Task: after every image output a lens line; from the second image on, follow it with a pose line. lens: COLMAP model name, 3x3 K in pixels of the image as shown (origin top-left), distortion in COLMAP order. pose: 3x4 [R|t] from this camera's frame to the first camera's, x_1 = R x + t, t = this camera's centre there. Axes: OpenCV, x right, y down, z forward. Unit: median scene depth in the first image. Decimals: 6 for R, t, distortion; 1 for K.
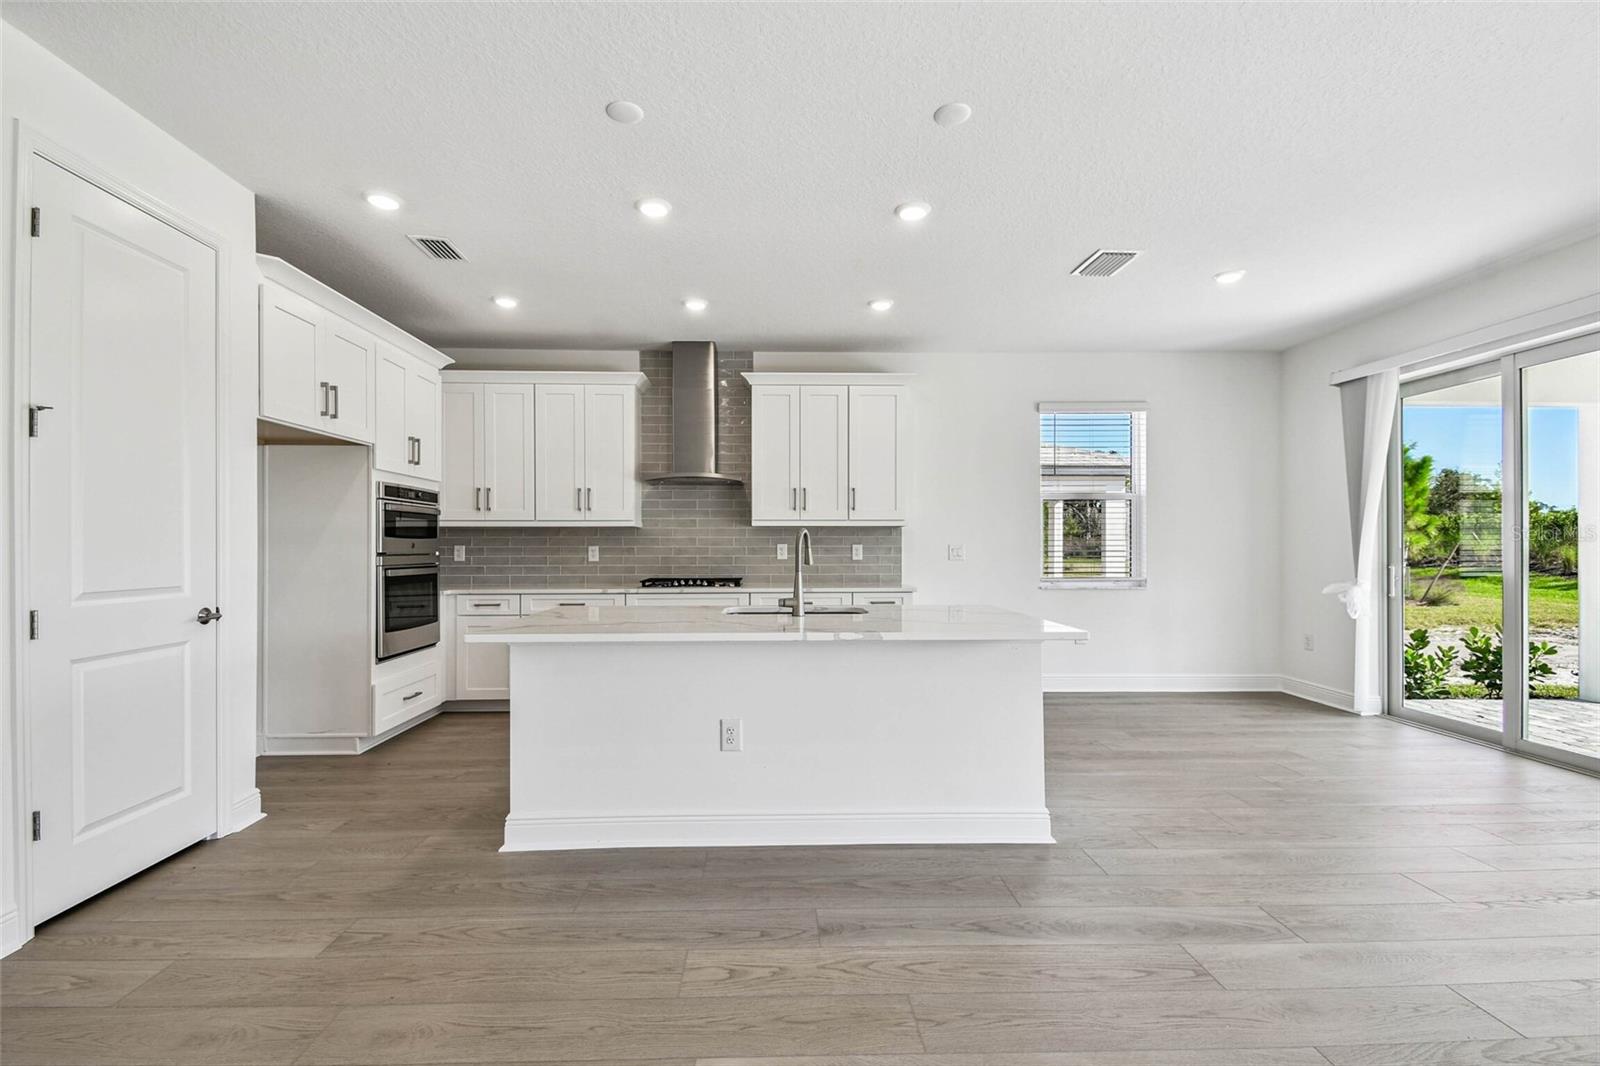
lens RADIAL K [[707.9, 0, 779.8], [0, 707.9, 539.2], [0, 0, 1]] dist [0.046466, -0.027106]
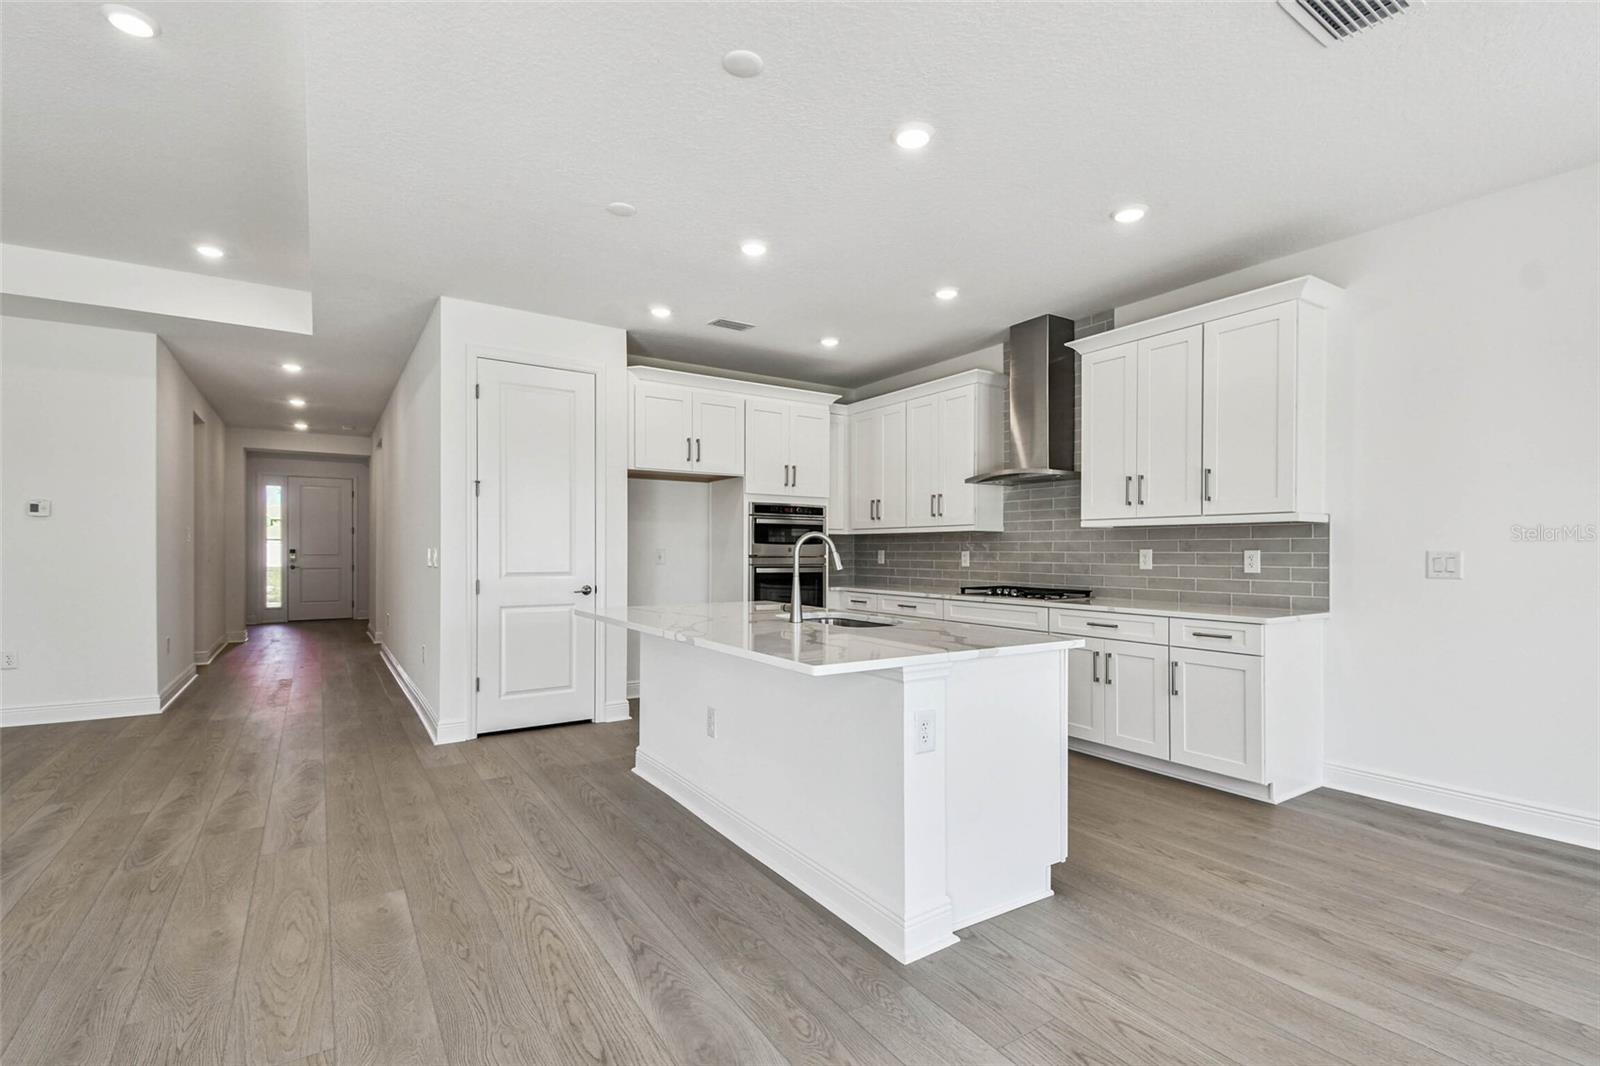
lens RADIAL K [[719.2, 0, 789.5], [0, 719.2, 548.8], [0, 0, 1]] dist [0.019977, -0.000869]
pose [[0.529492, 0.000725, -0.848315, 0.530259], [0.003943, 0.999987, 0.003316, 0.002331], [0.848306, -0.005101, 0.529482, 0.292585]]
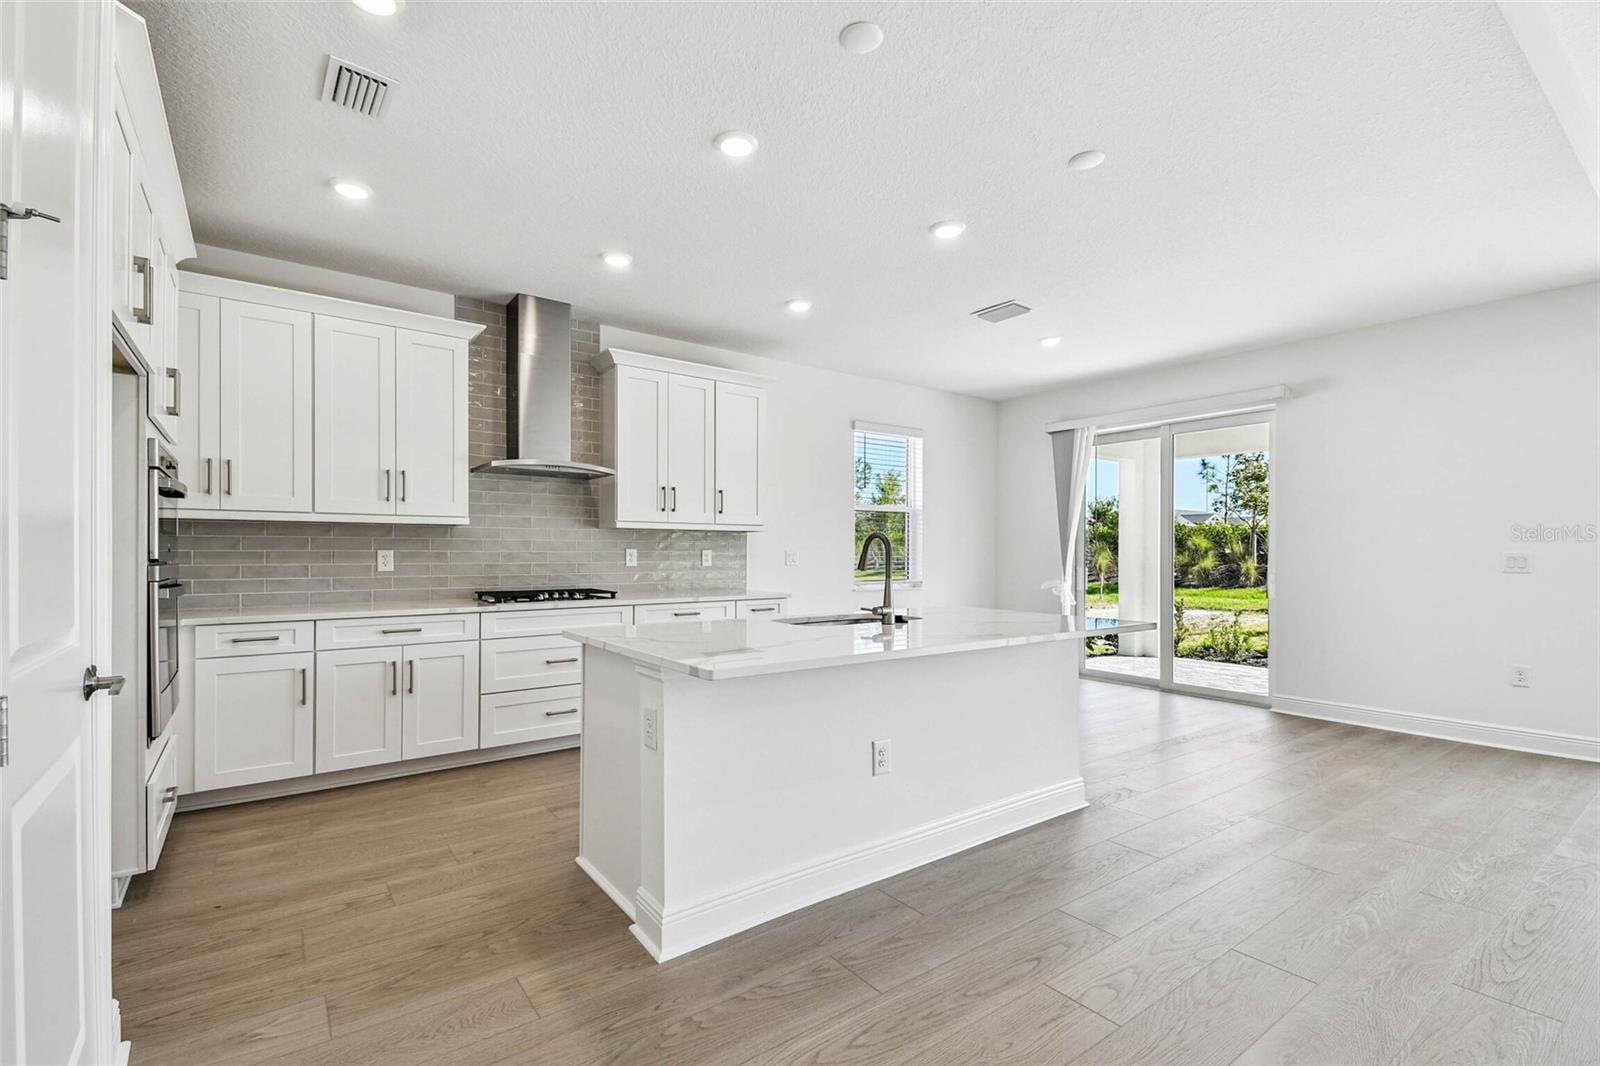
lens RADIAL K [[719.2, 0, 789.5], [0, 719.2, 548.8], [0, 0, 1]] dist [0.019977, -0.000869]
pose [[0.821609, 0.006540, 0.570013, -0.394988], [-0.008810, 0.999960, 0.001226, 0.004262], [-0.569983, -0.006029, 0.821635, 0.174844]]
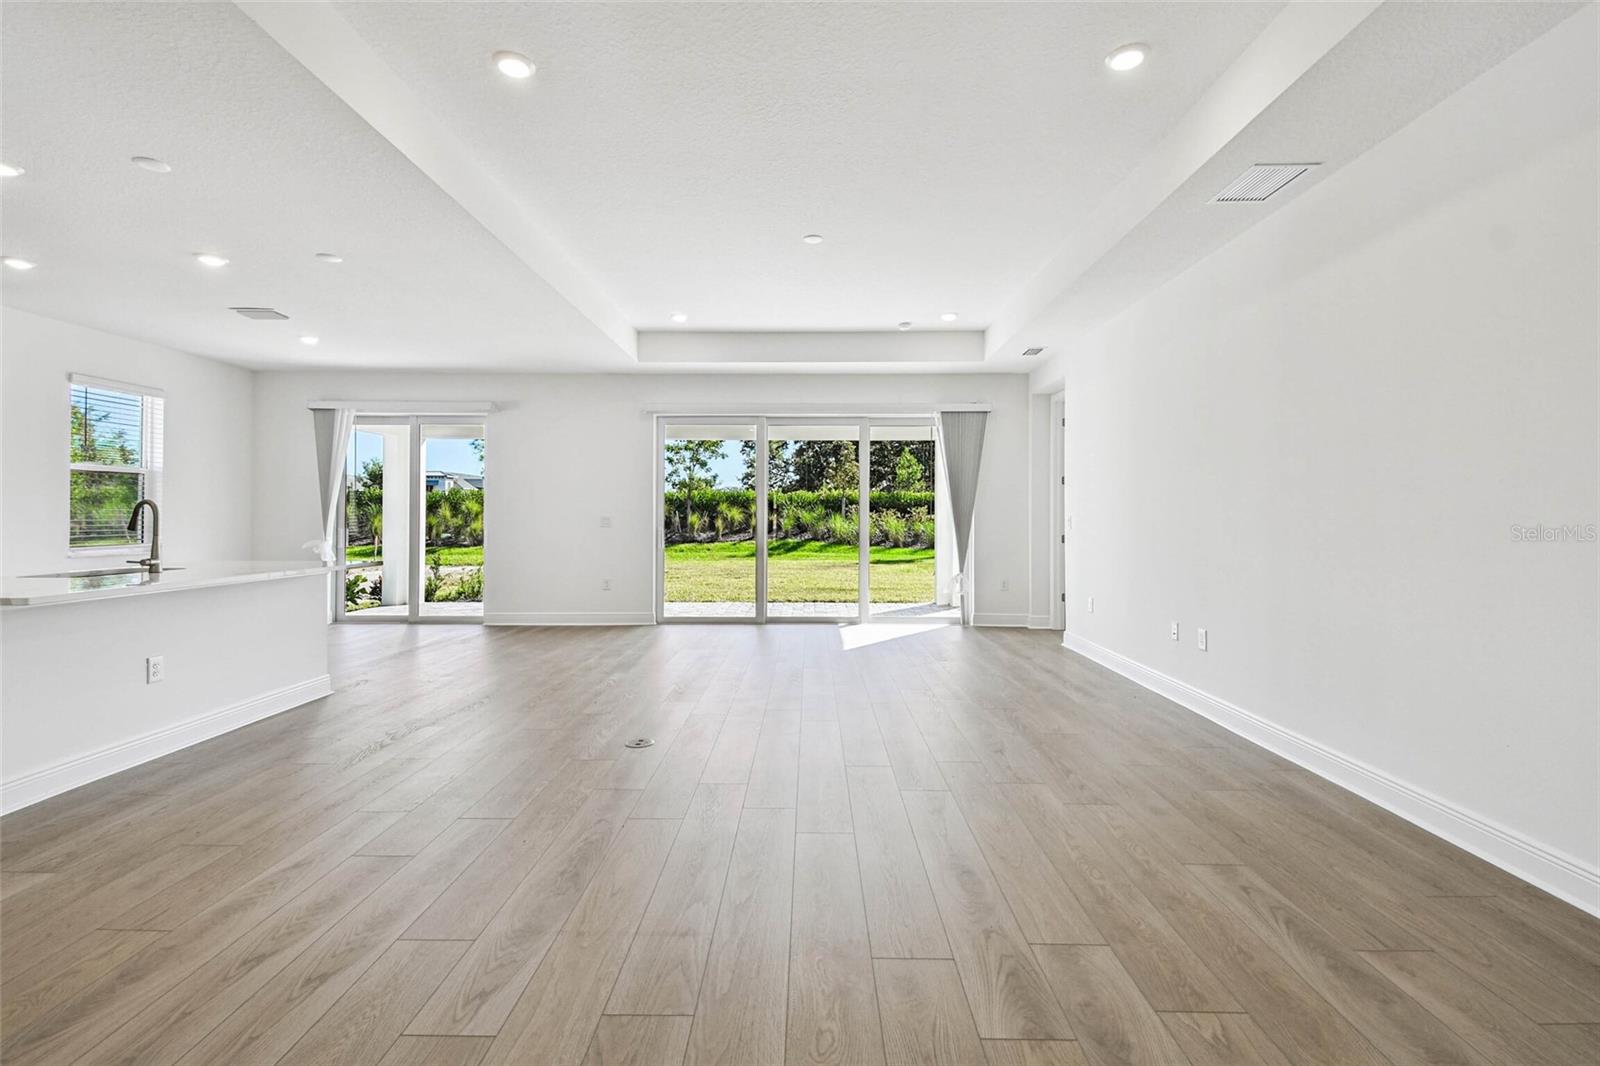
lens RADIAL K [[728.2, 0, 803.7], [0, 728.2, 513.3], [0, 0, 1]] dist [0.026667, -0.016337]
pose [[0.036100, 0.006942, 0.999324, -0.735157], [-0.011721, 0.999910, -0.006523, 0.001757], [-0.999279, -0.011477, 0.036178, -0.088348]]
